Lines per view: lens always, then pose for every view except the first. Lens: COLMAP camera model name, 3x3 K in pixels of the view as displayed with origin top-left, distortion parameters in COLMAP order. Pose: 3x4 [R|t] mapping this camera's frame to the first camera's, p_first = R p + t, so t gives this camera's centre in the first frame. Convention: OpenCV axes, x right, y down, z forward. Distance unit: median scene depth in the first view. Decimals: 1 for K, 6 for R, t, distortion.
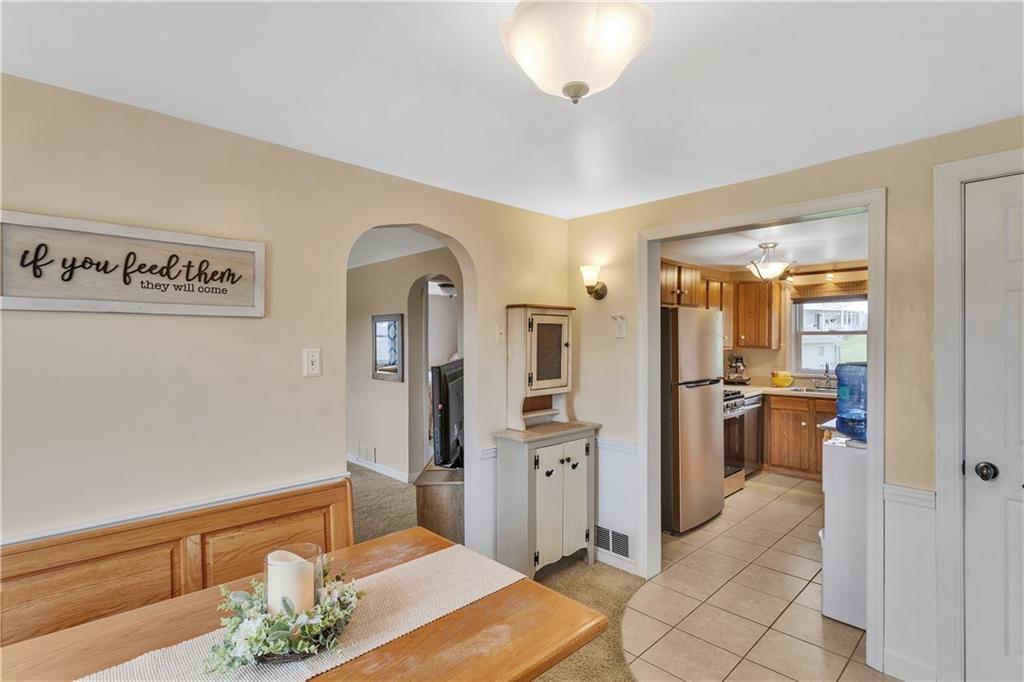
lens RADIAL K [[491.2, 0, 507.5], [0, 491.2, 343.8], [0, 0, 1]] dist [0.003920, 0.000116]
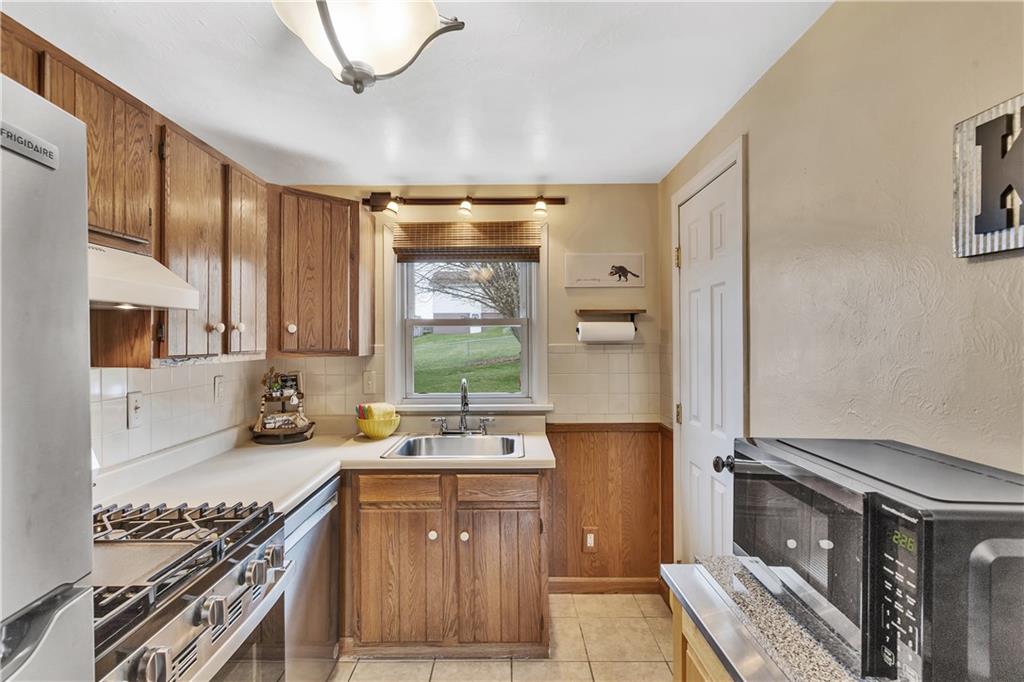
lens RADIAL K [[498.1, 0, 509.1], [0, 498.1, 341.9], [0, 0, 1]] dist [-0.004390, -0.000758]
pose [[0.690997, -0.001689, 0.722855, 0.310395], [0.008156, 0.999952, -0.005461, 0.001539], [-0.722811, 0.009669, 0.690978, 0.599176]]
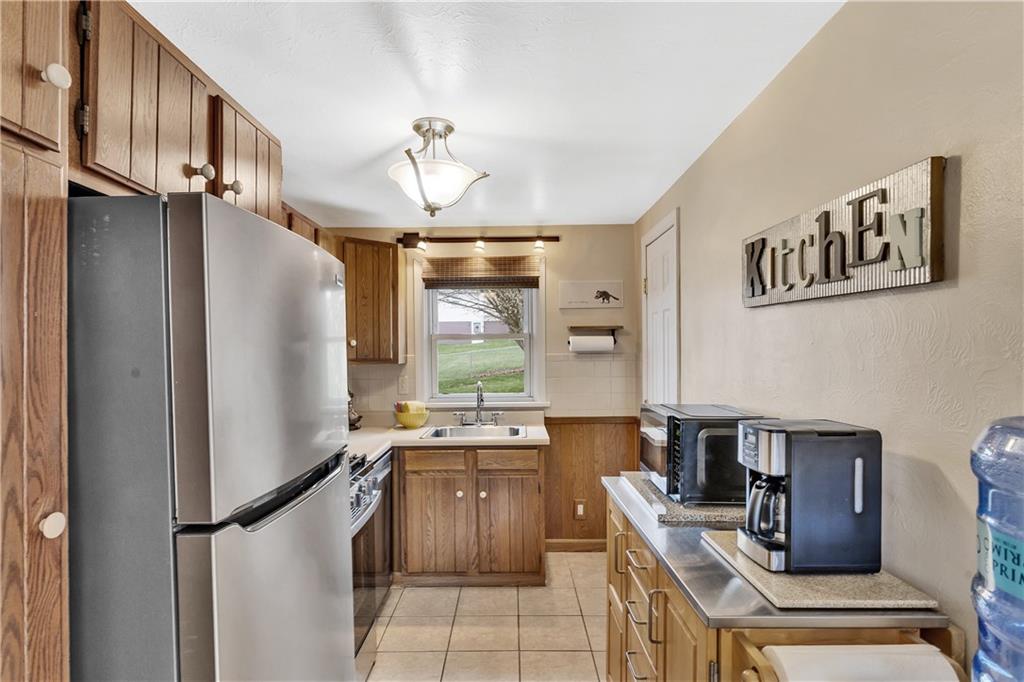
lens RADIAL K [[551.2, 0, 512.8], [0, 551.2, 358.2], [0, 0, 1]] dist [-0.031832, -0.000447]
pose [[0.692765, -0.012503, 0.721055, 0.170256], [0.013196, 0.999902, 0.004659, 0.003143], [-0.721042, 0.006288, 0.692863, 0.466323]]
